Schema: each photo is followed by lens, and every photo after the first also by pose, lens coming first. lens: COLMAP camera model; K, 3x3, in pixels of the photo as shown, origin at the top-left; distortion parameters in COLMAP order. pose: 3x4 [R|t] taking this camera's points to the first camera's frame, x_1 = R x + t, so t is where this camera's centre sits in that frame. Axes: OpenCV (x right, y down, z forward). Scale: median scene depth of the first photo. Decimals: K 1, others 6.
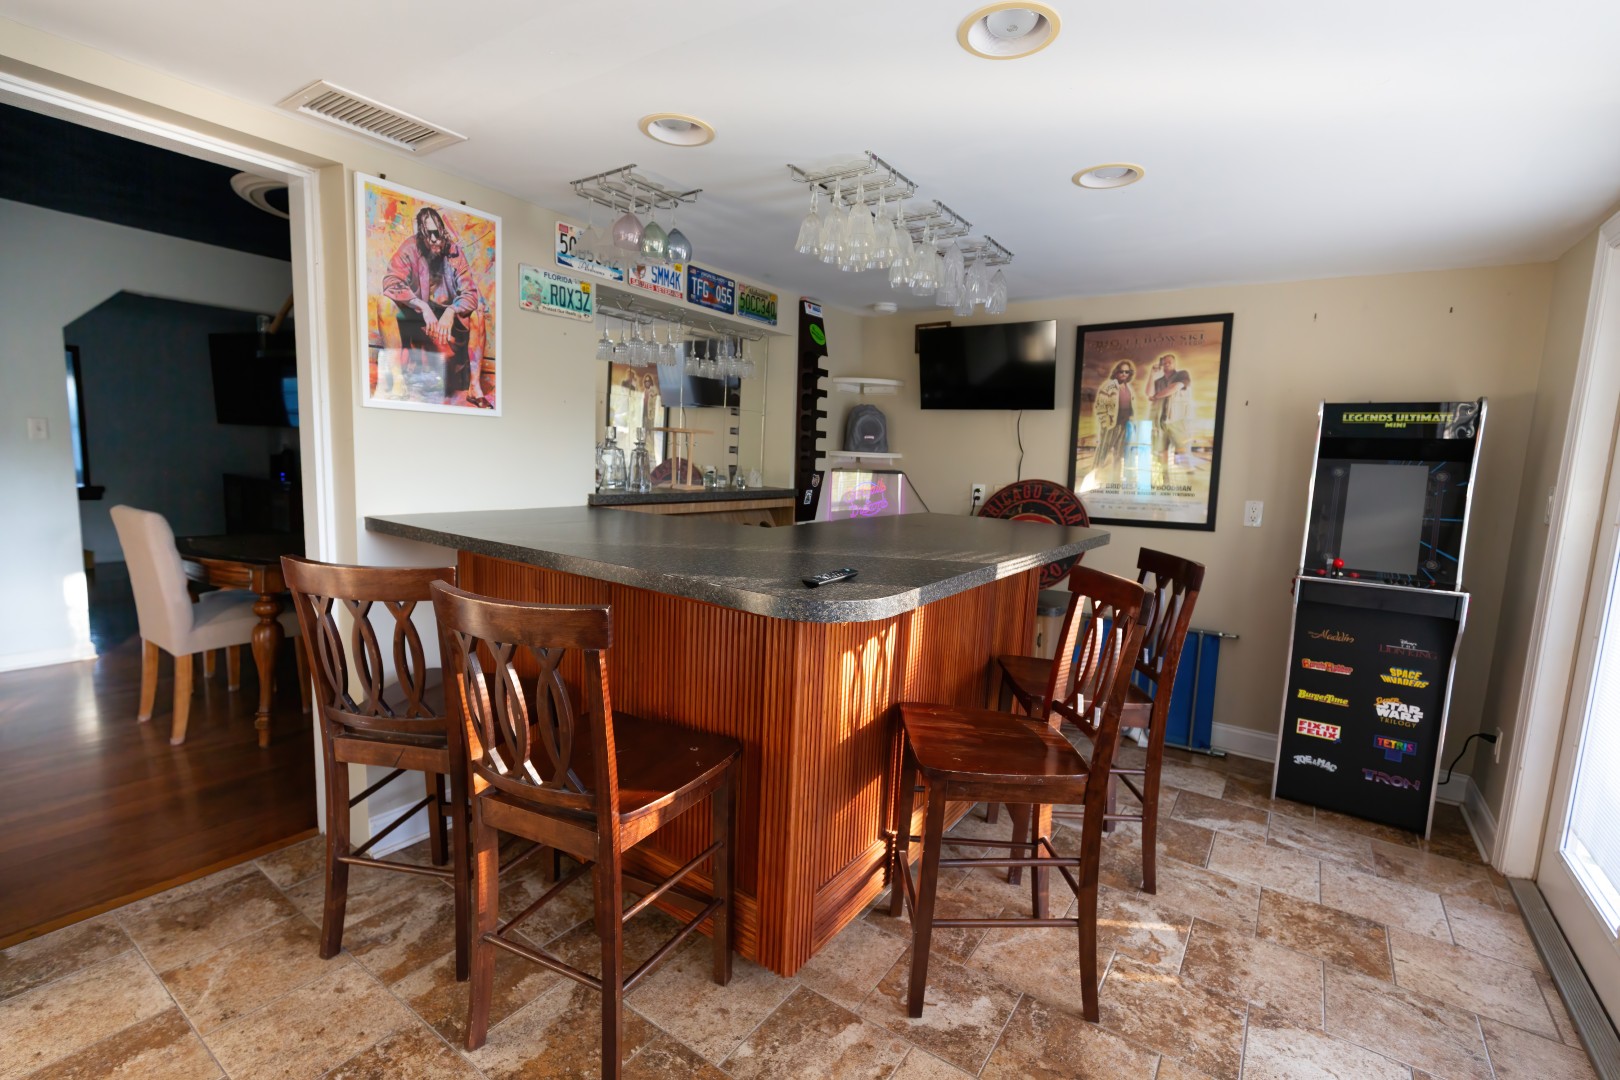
lens RADIAL K [[722.9, 0, 812.7], [0, 722.9, 545.8], [0, 0, 1]] dist [0.008600, -0.000430]
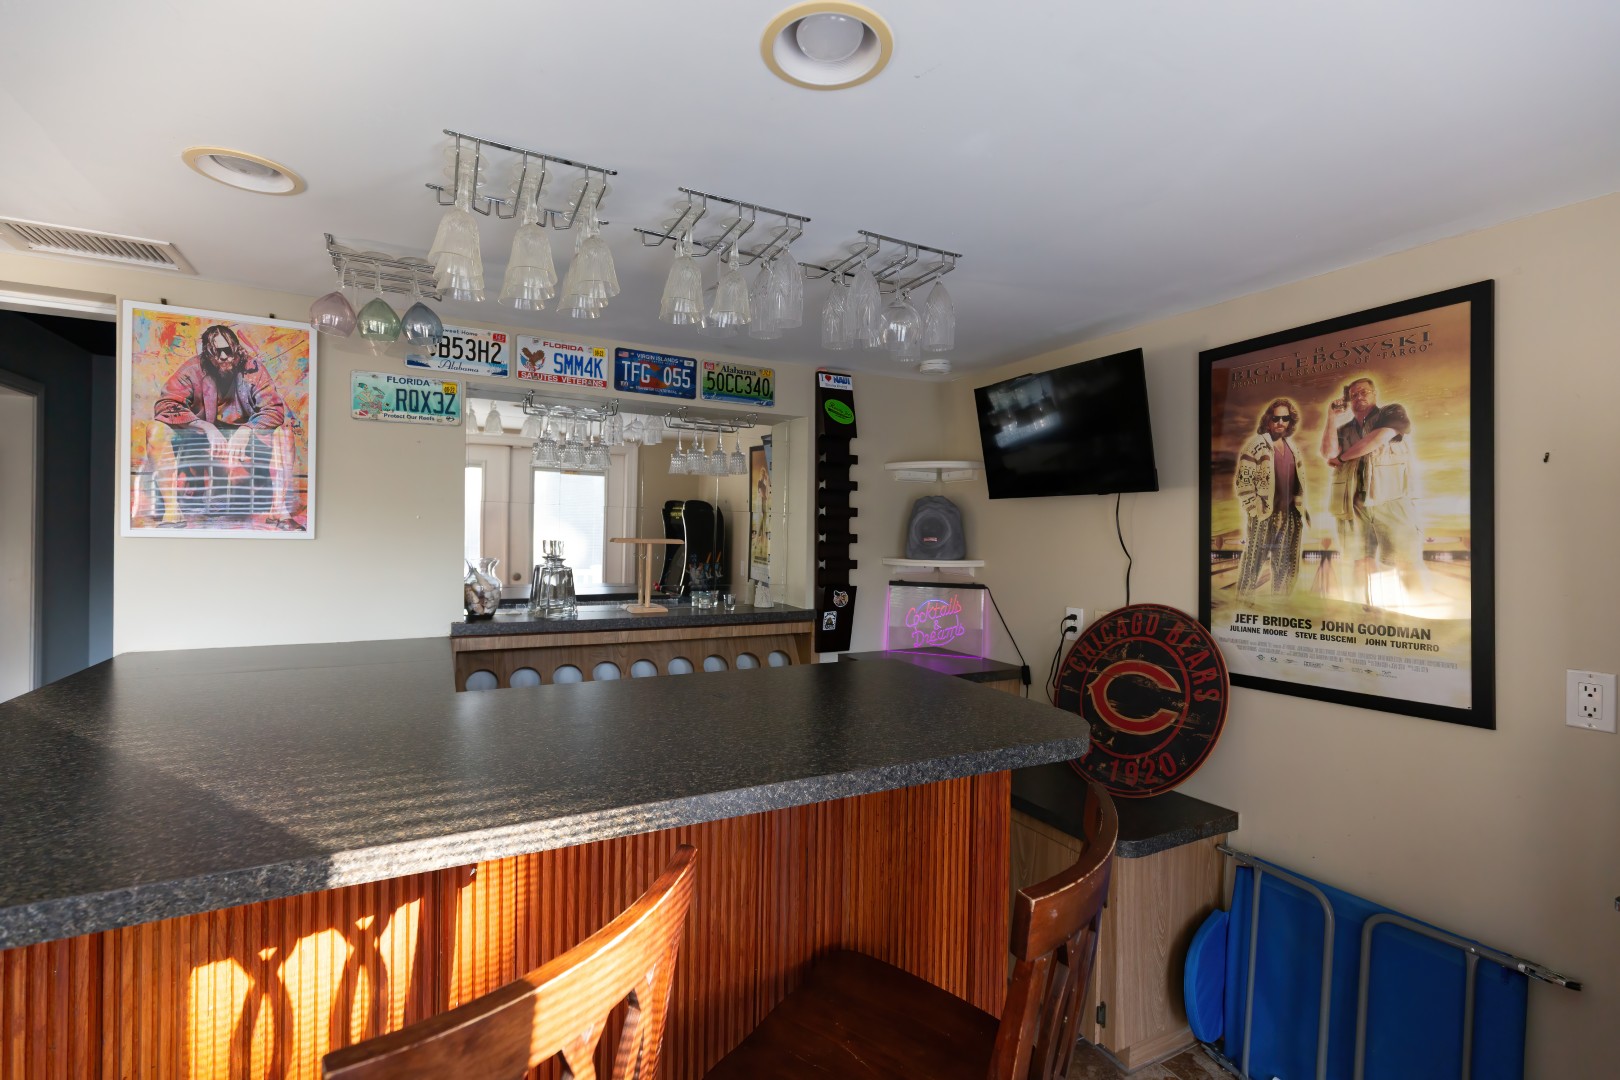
lens RADIAL K [[722.9, 0, 816.3], [0, 722.9, 541.3], [0, 0, 1]] dist [0.008600, -0.000430]
pose [[0.885665, -0.022397, -0.463784, 0.380554], [-0.038738, 0.991790, -0.121870, -0.064923], [0.462706, 0.125902, 0.877526, 0.361209]]
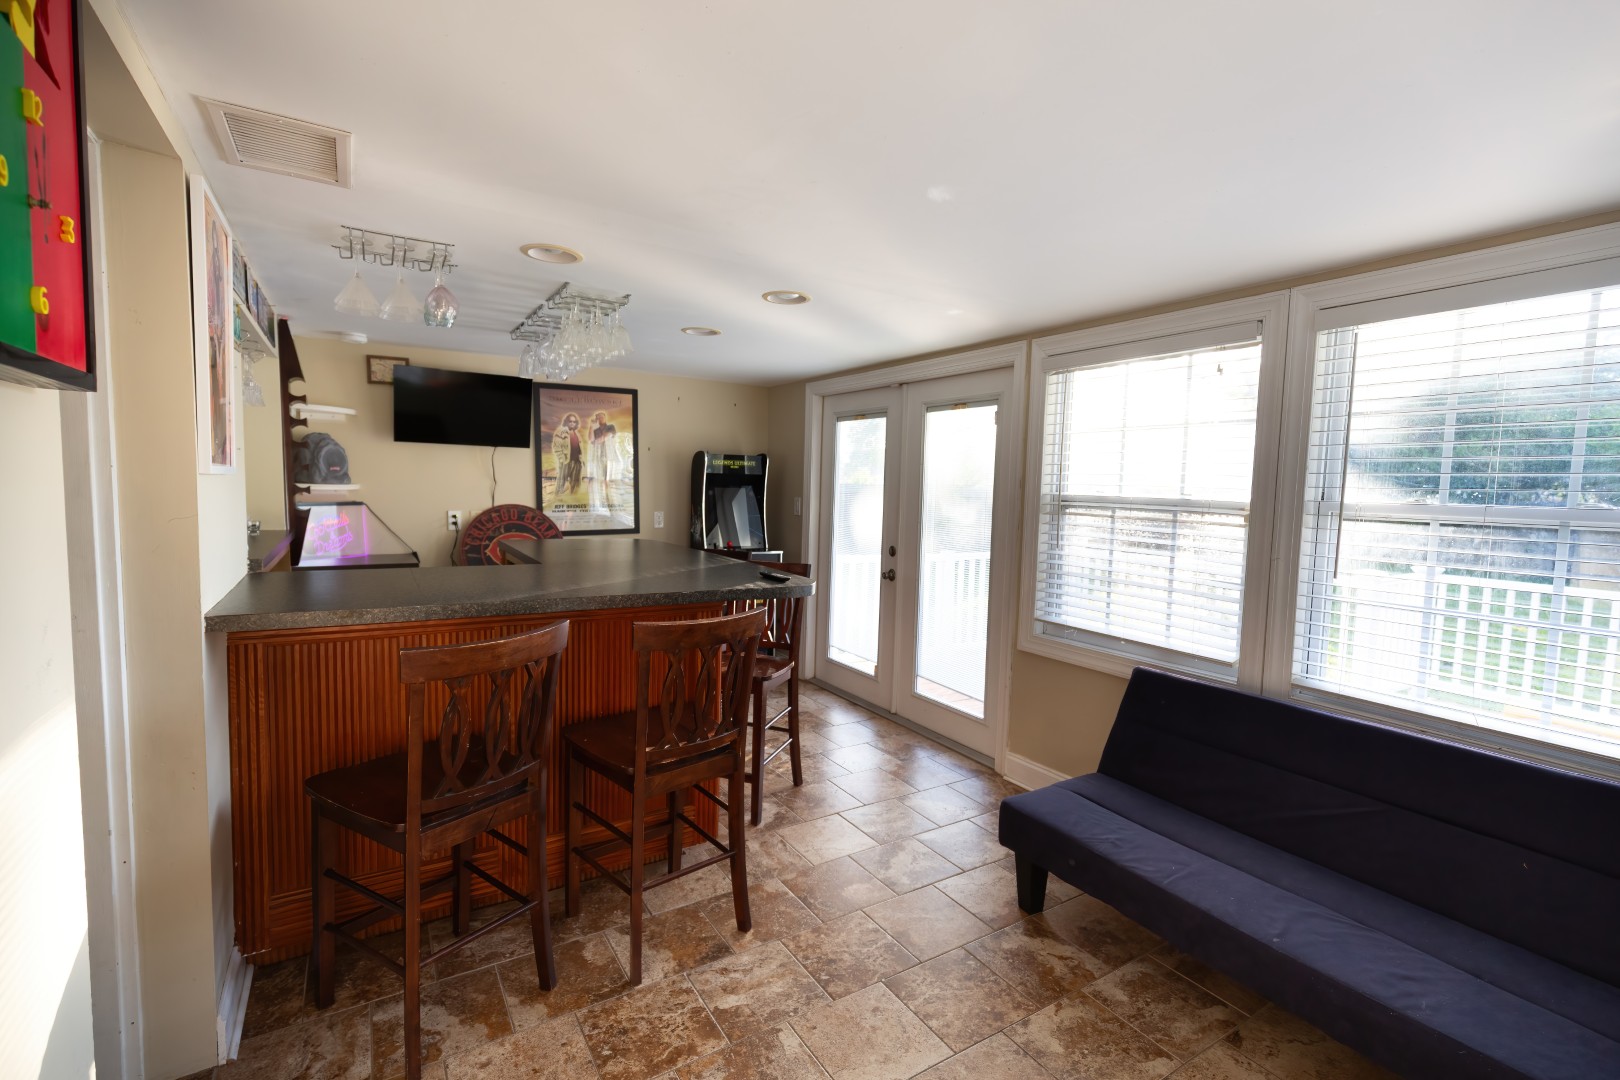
lens RADIAL K [[722.9, 0, 818.2], [0, 722.9, 541.2], [0, 0, 1]] dist [0.008600, -0.000430]
pose [[0.394183, -0.105014, 0.913012, -0.657998], [0.103532, 0.992200, 0.069424, -0.067595], [-0.913182, 0.067160, 0.401981, 0.059583]]
